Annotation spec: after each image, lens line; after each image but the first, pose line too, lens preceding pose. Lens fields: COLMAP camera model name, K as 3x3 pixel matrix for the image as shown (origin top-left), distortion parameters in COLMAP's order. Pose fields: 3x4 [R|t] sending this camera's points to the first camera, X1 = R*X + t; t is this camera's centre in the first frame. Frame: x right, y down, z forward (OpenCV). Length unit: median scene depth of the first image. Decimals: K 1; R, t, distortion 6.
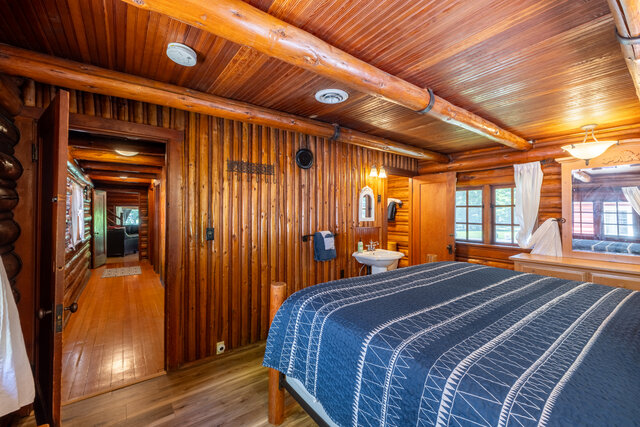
lens RADIAL K [[266.2, 0, 317.9], [0, 266.2, 211.9], [0, 0, 1]] dist [-0.001653, 0.000330]
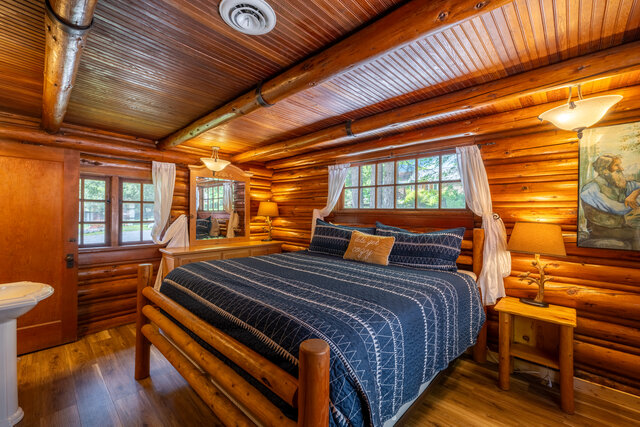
lens RADIAL K [[266.2, 0, 317.9], [0, 266.2, 211.9], [0, 0, 1]] dist [-0.001653, 0.000330]
pose [[-0.172117, 0.004474, 0.985066, -0.321736], [-0.009621, 0.999934, -0.006223, 0.011281], [-0.985029, -0.010549, -0.172063, 0.524079]]
